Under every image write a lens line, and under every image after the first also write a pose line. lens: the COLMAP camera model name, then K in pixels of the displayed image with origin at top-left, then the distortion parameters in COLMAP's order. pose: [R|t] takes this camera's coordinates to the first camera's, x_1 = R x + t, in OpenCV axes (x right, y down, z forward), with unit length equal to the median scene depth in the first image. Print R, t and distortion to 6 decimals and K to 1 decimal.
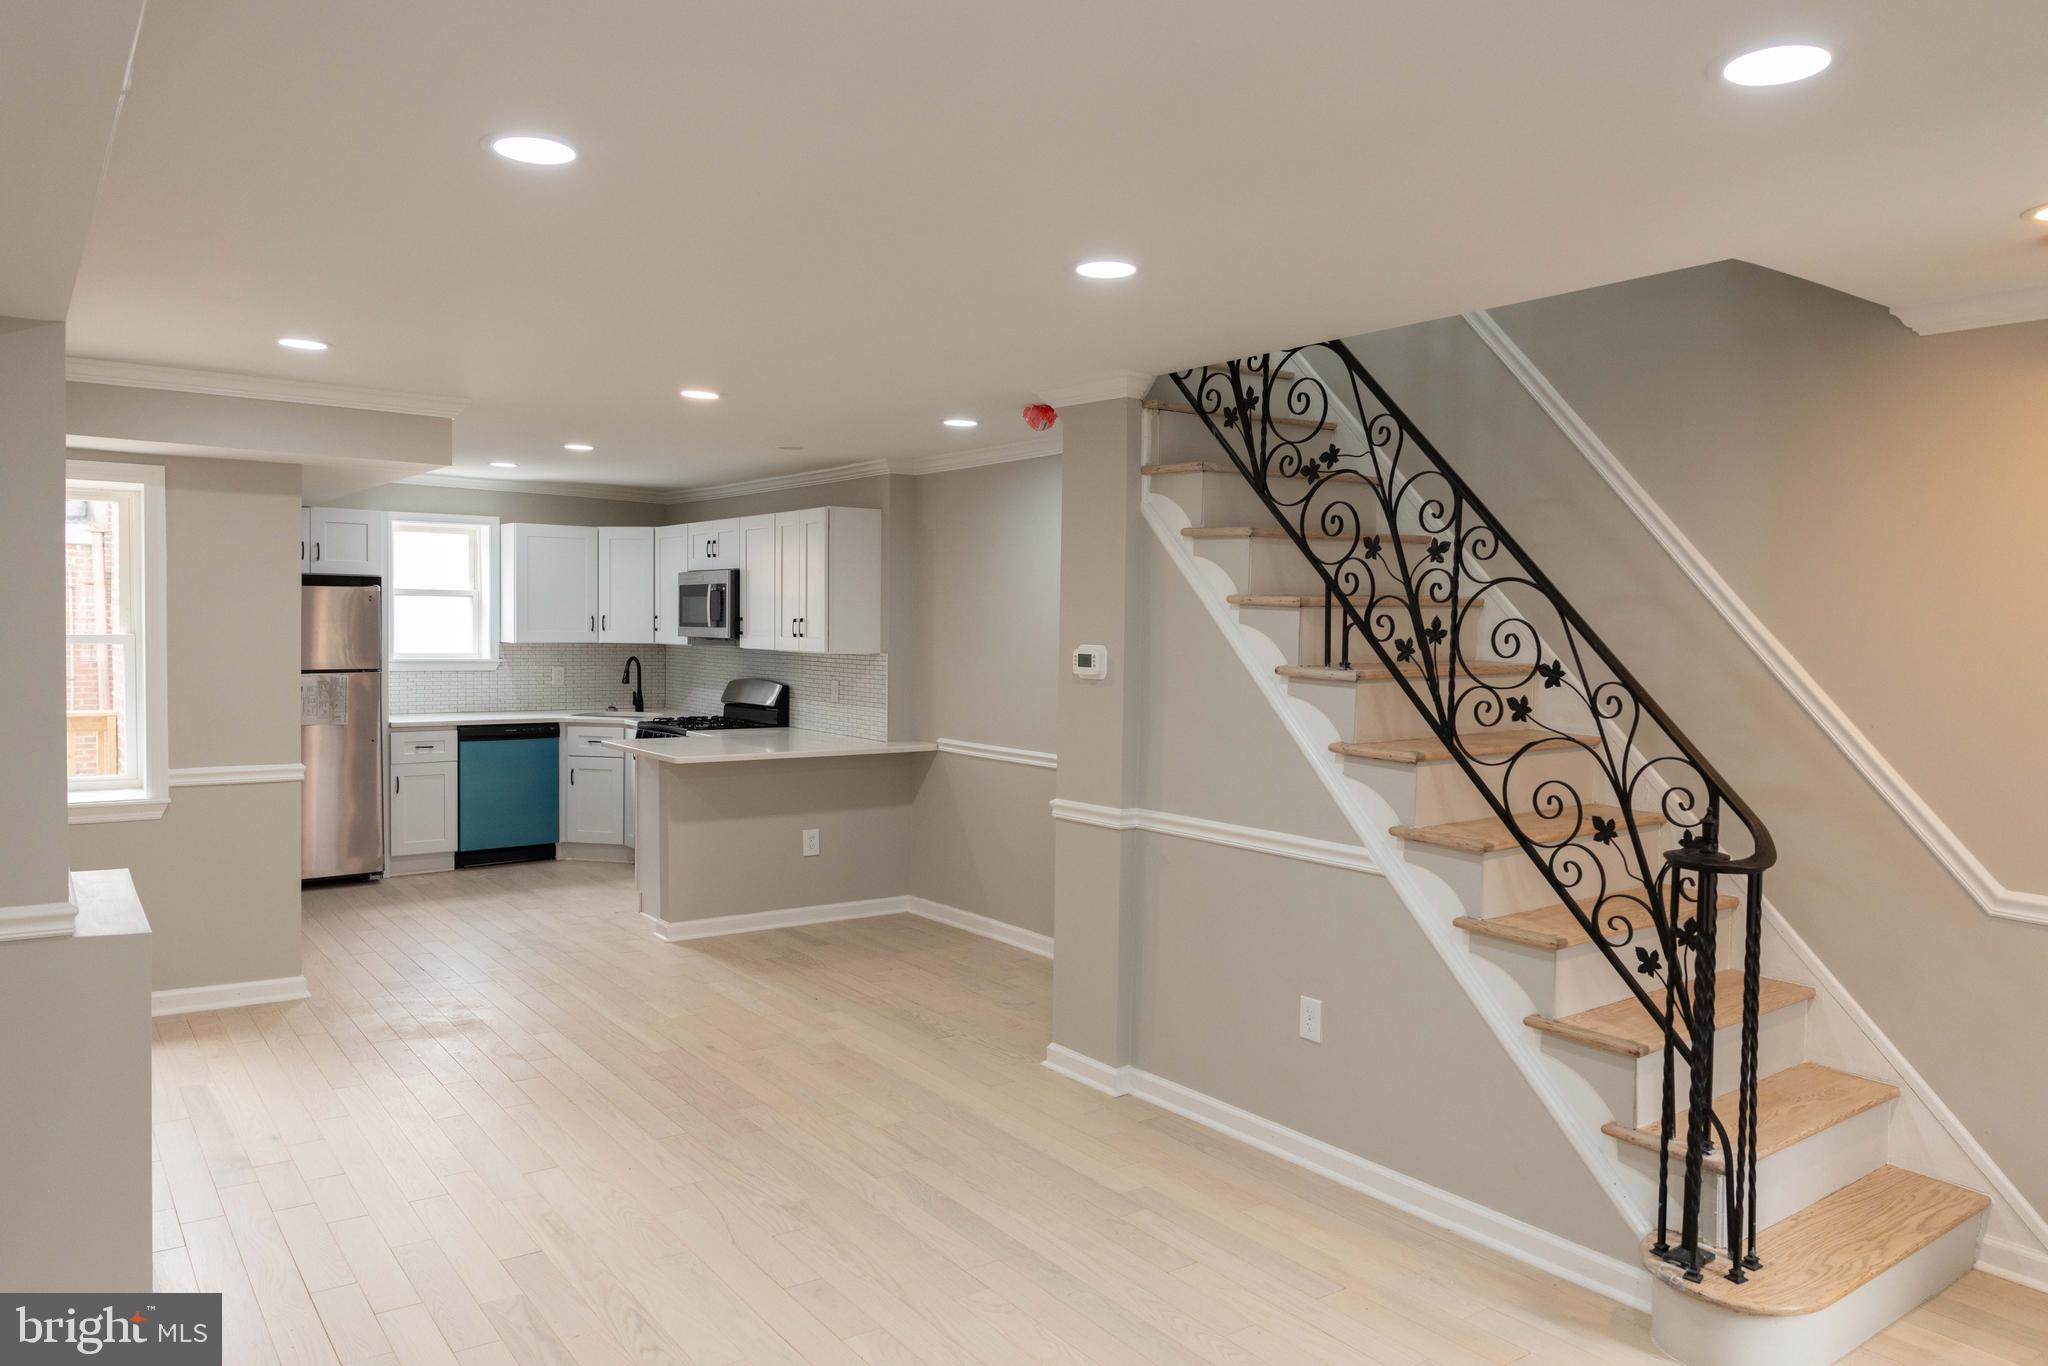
lens RADIAL K [[1401.7, 0, 1028.1], [0, 1401.7, 599.0], [0, 0, 1]] dist [0.003132, 0.001698]
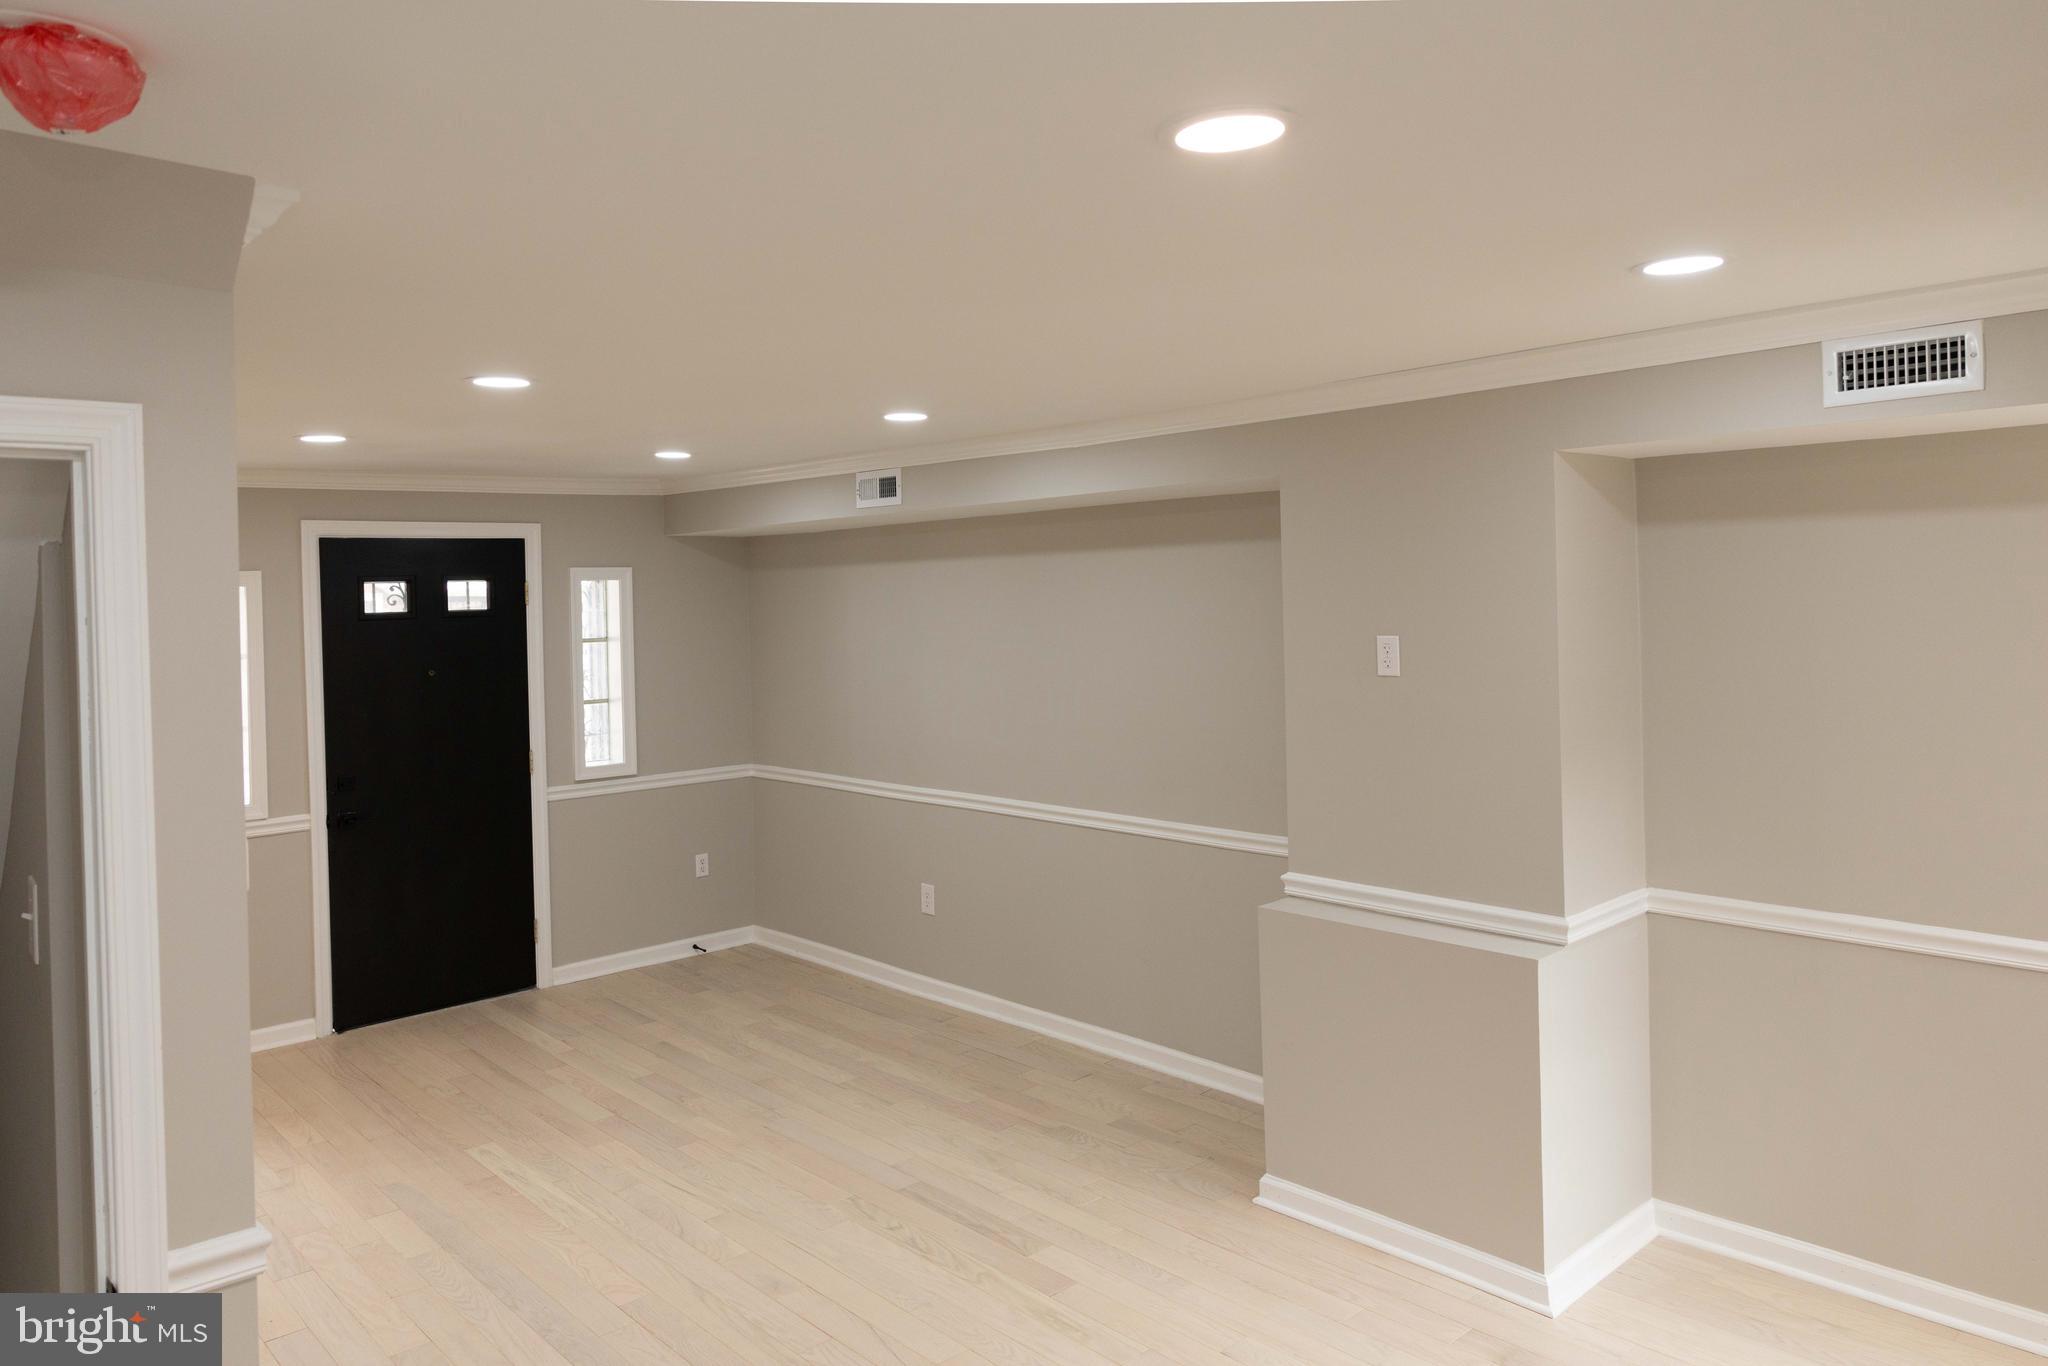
lens RADIAL K [[1401.7, 0, 1028.1], [0, 1401.7, 599.0], [0, 0, 1]] dist [0.003132, 0.001698]
pose [[-0.995219, 0.018496, -0.095906, -0.235417], [0.019215, 0.999794, -0.006581, -0.041508], [0.095764, -0.008392, -0.995369, 1.981813]]
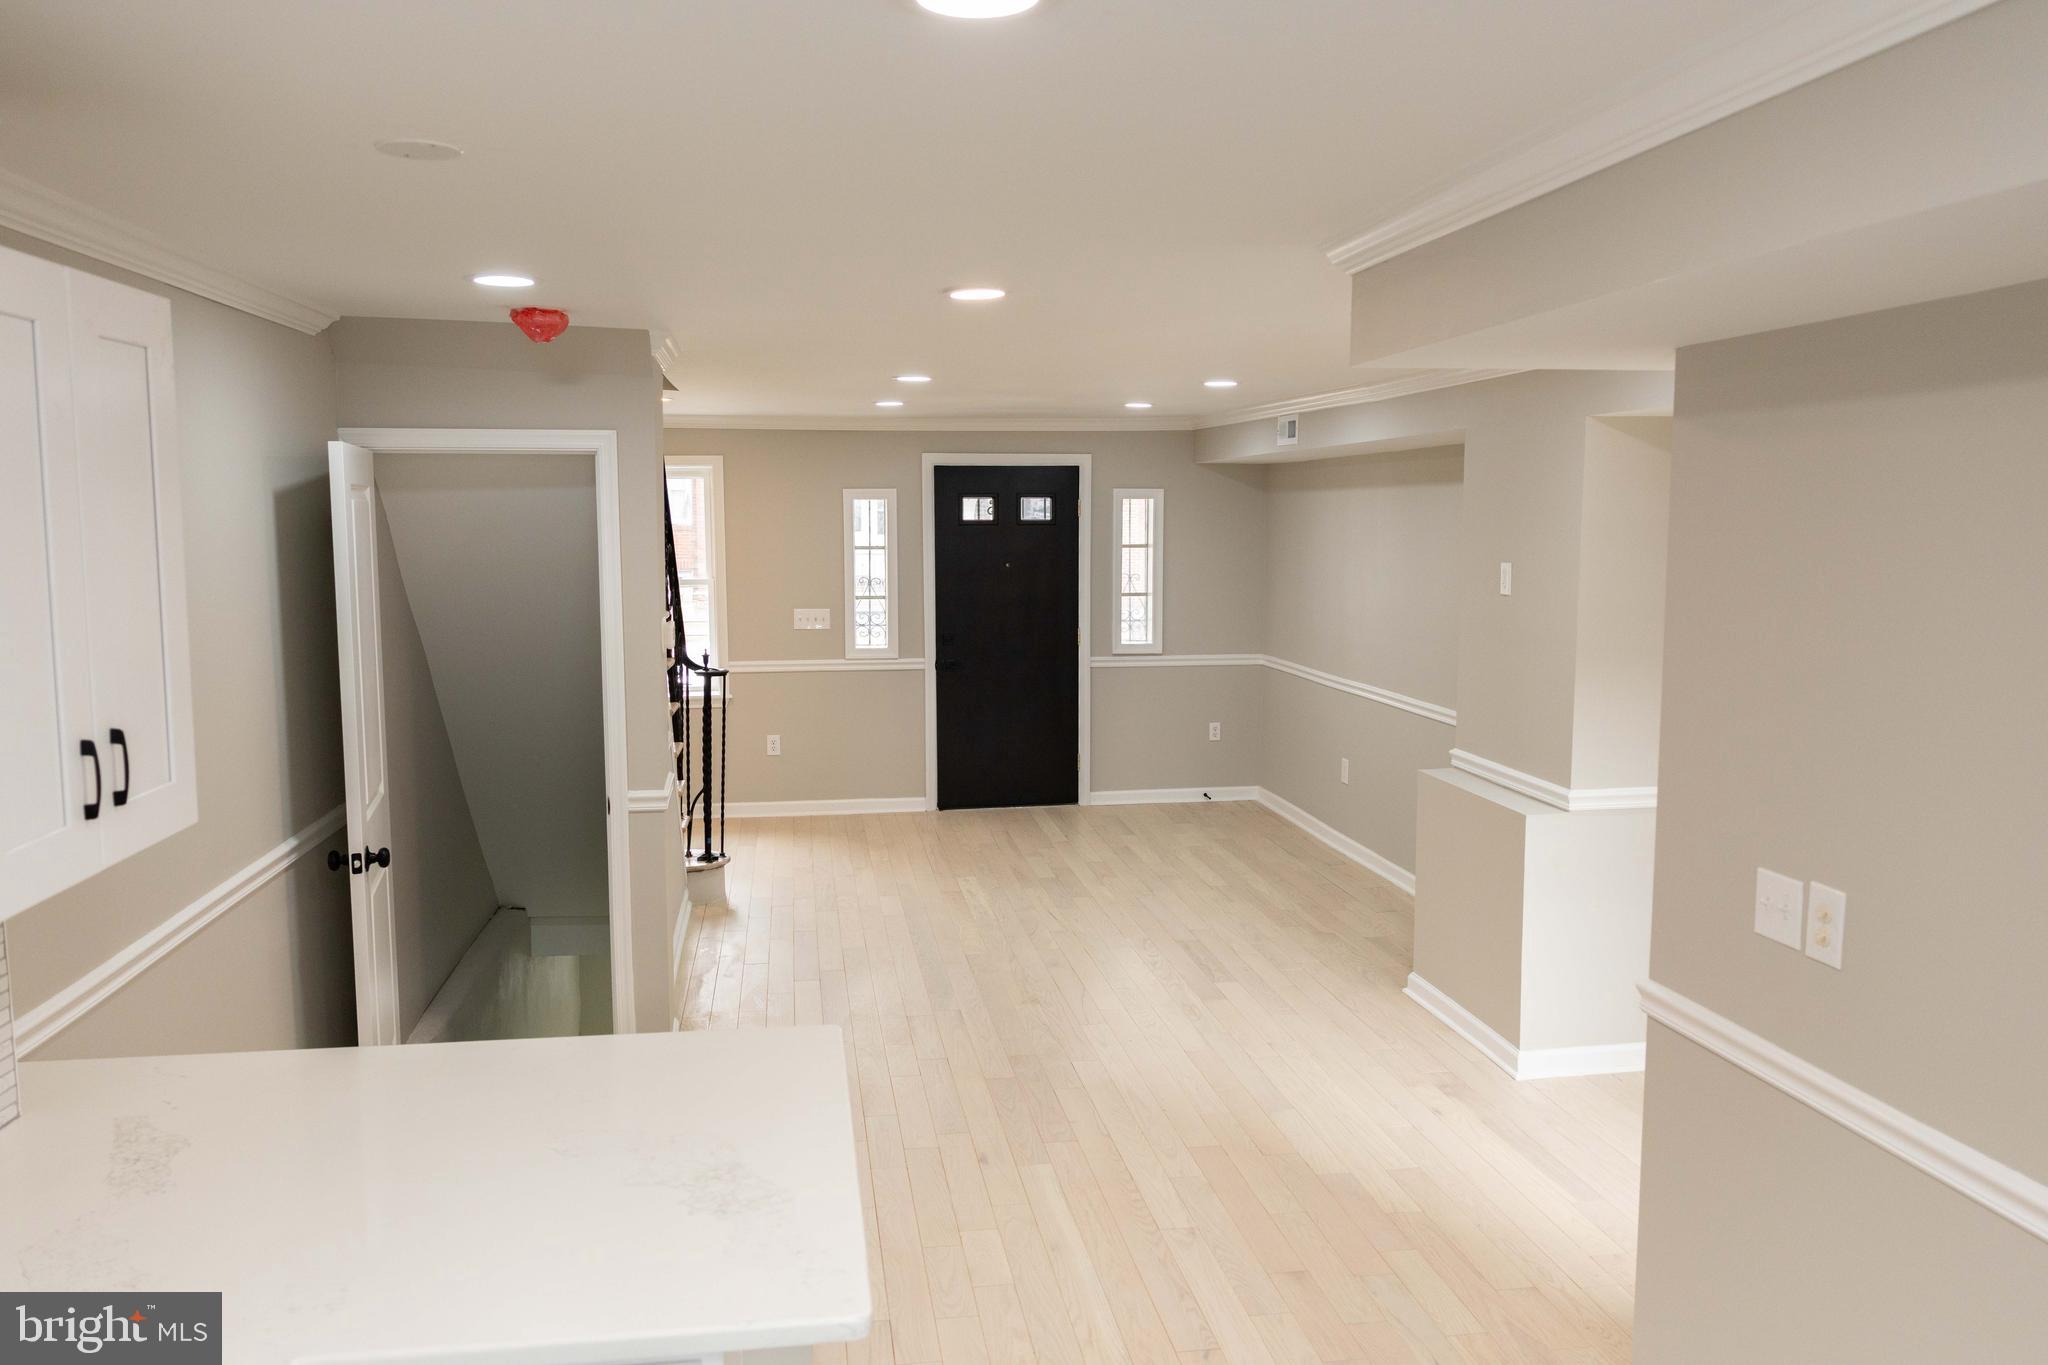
lens RADIAL K [[1486.2, 0, 1024.0], [0, 1486.2, 682.5], [0, 0, 1]] dist [0.001969, 0.001781]
pose [[-0.886646, -0.059890, 0.458554, -0.871610], [-0.011646, 0.994156, 0.107325, -0.048660], [-0.462302, 0.089819, -0.882162, 2.420001]]
